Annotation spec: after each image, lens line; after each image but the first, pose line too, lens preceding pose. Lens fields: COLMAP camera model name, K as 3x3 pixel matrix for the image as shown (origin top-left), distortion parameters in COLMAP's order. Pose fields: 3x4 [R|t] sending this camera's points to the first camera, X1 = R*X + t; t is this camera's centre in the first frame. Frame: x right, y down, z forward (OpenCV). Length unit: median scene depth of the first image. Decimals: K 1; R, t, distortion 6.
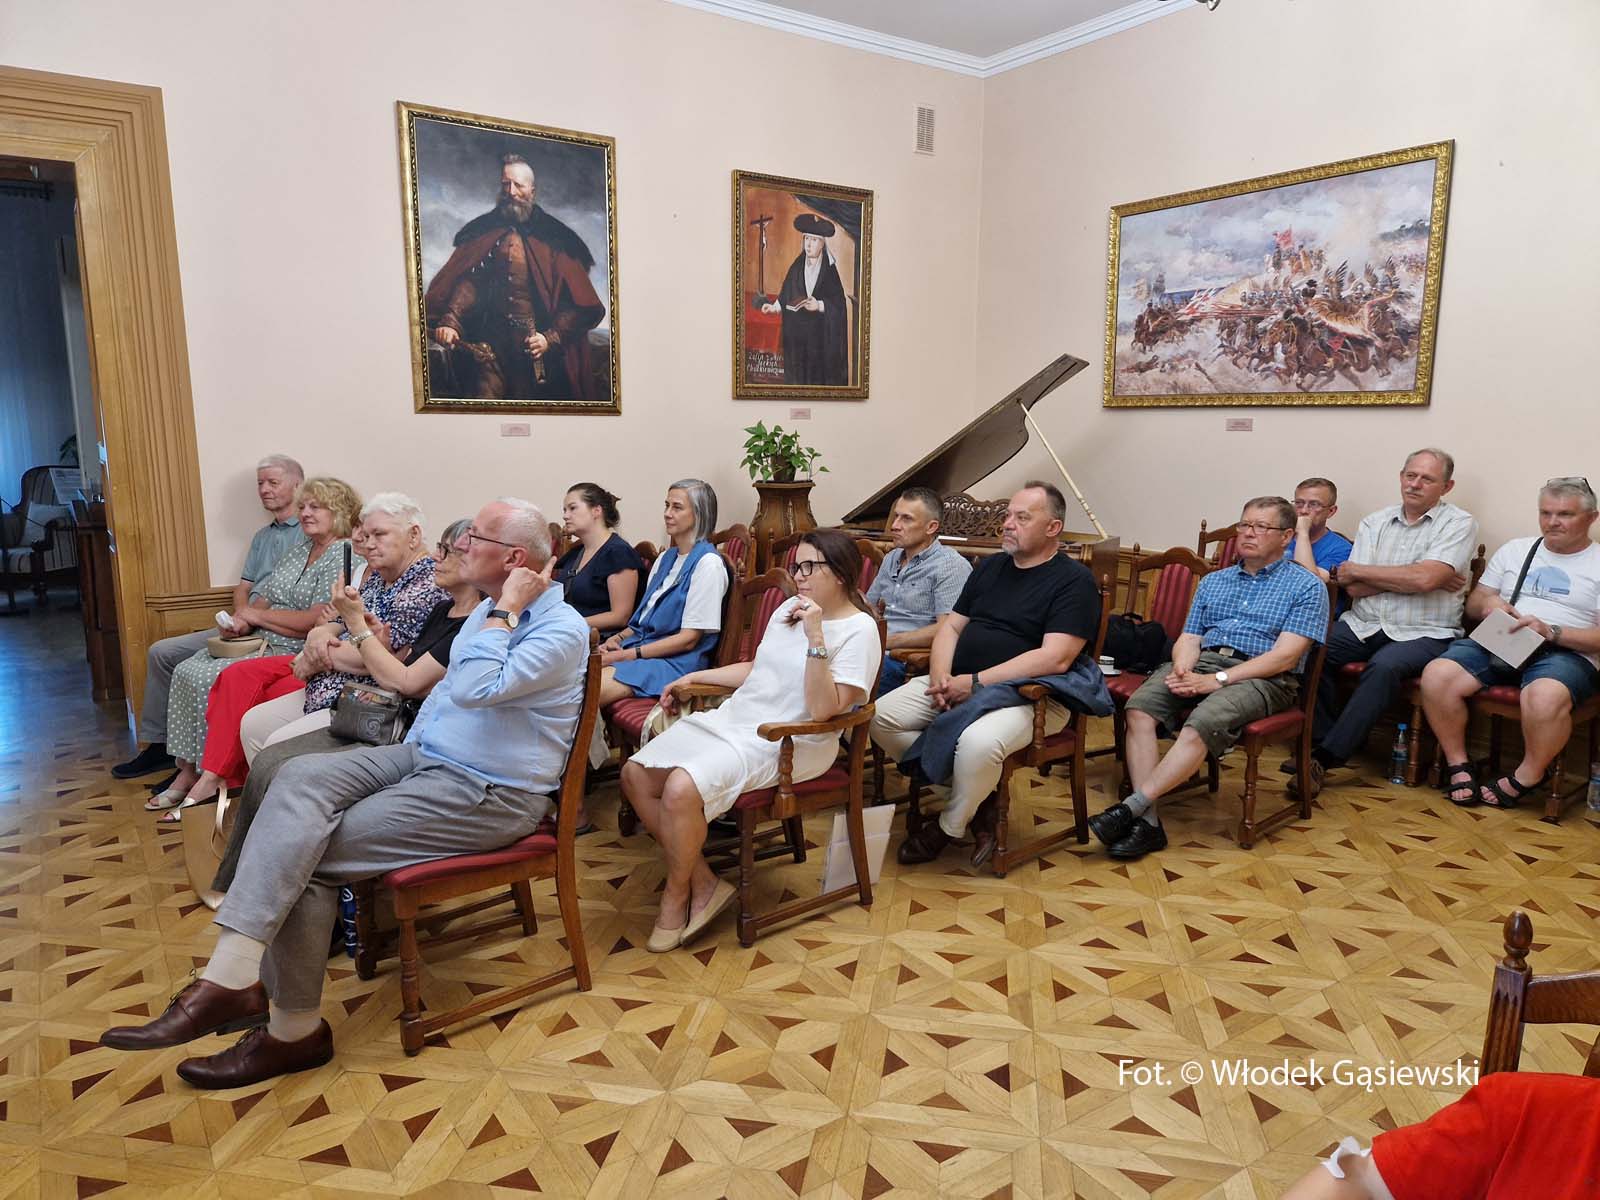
lens RADIAL K [[1065.0, 0, 797.8], [0, 1065.0, 604.3], [0, 0, 1]] dist [0.048919, -0.013130]
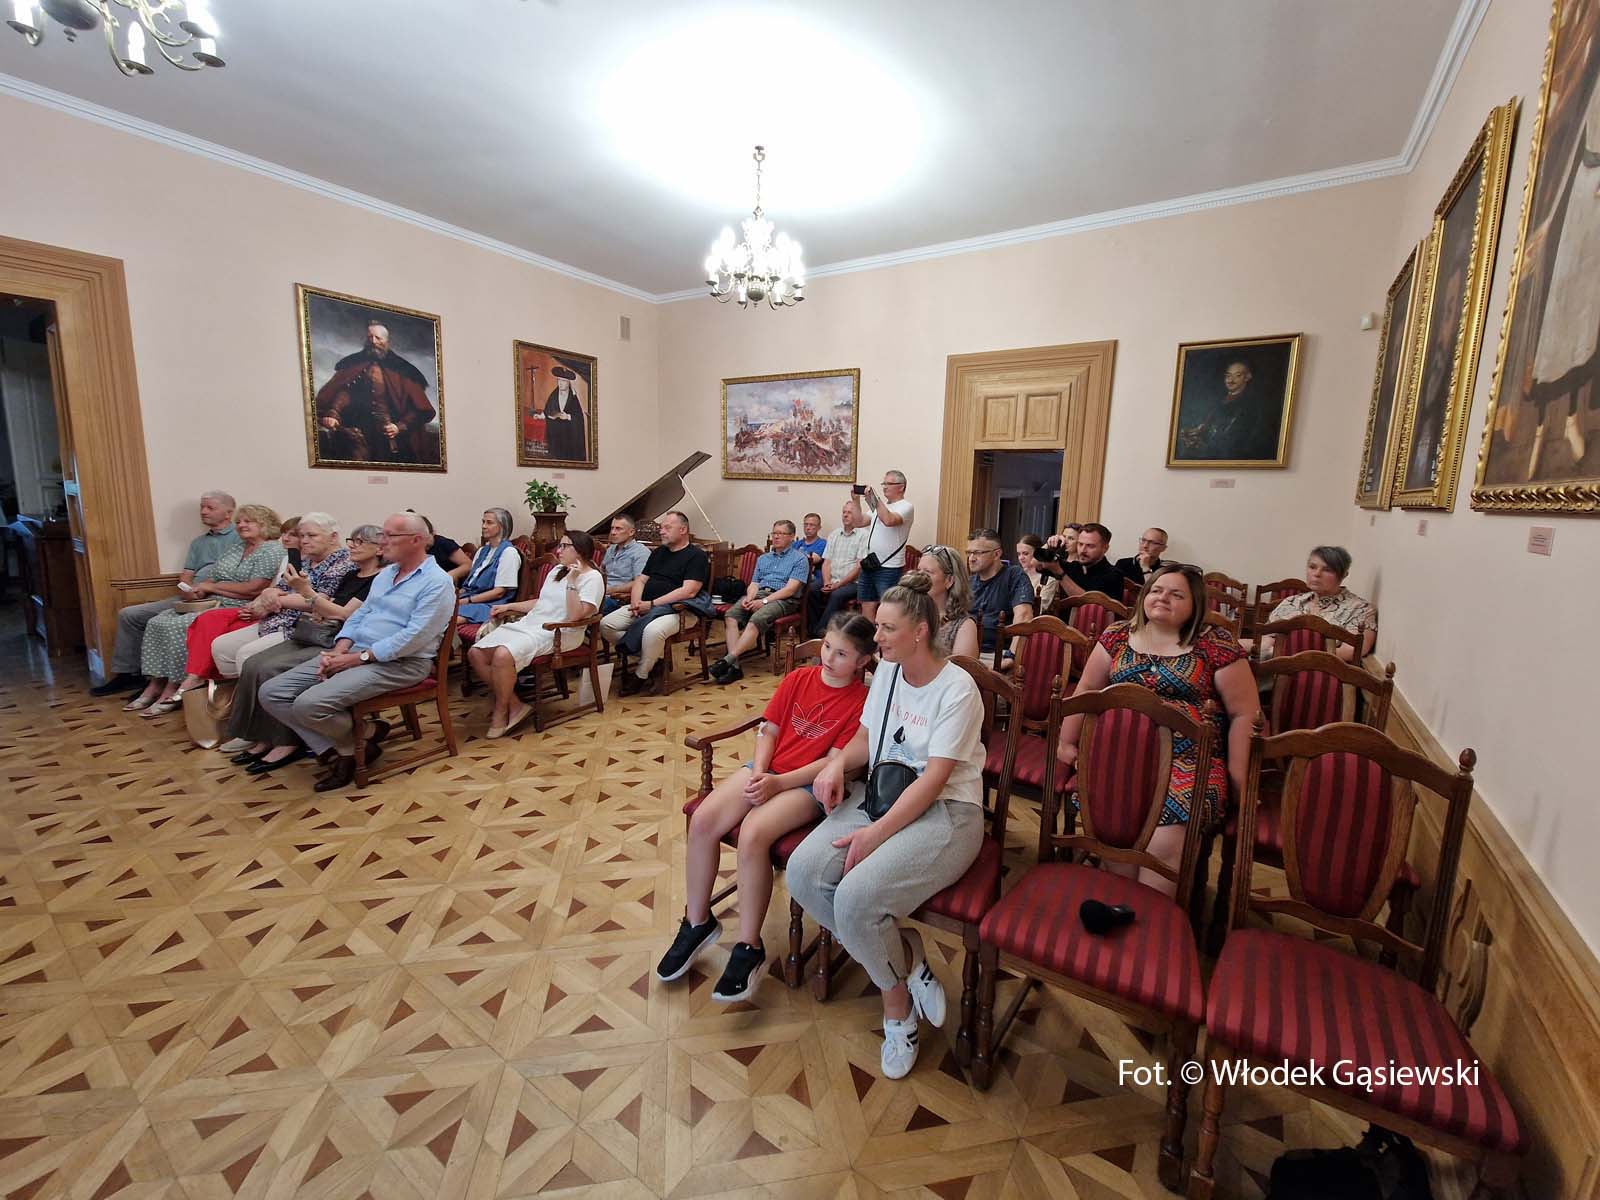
lens RADIAL K [[651.7, 0, 810.4], [0, 651.7, 588.5], [0, 0, 1]] dist [0.001846, -0.000151]
pose [[0.932494, -0.028128, 0.360088, -0.003879], [0.033116, 0.999422, -0.007690, 0.047857], [-0.359663, 0.019096, 0.932887, -0.248215]]
